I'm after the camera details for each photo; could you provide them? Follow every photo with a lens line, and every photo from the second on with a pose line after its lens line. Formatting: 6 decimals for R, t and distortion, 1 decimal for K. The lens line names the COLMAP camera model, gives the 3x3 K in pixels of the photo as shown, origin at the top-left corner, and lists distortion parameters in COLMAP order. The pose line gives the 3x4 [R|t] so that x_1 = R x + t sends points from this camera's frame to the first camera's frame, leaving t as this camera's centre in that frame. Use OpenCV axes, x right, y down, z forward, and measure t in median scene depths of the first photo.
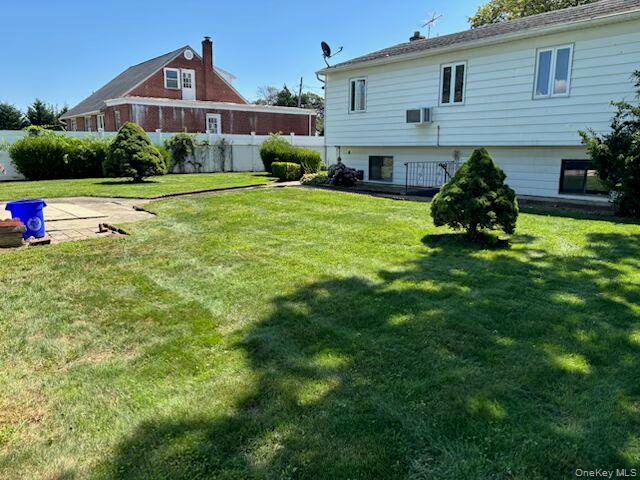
lens RADIAL K [[483.3, 0, 318.7], [0, 483.3, 238.0], [0, 0, 1]] dist [0.029628, -0.035771]
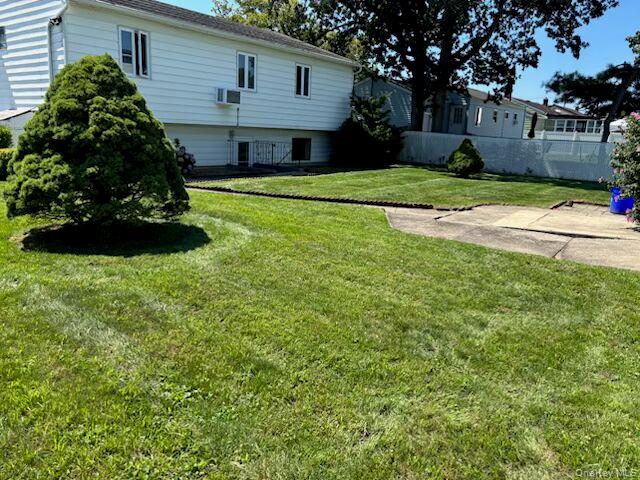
lens RADIAL K [[483.3, 0, 318.9], [0, 483.3, 238.3], [0, 0, 1]] dist [0.029628, -0.035771]
pose [[-0.257112, -0.227034, 0.939334, -0.421420], [0.141644, 0.952661, 0.269025, -0.104546], [-0.955945, 0.202221, -0.212783, 0.531784]]
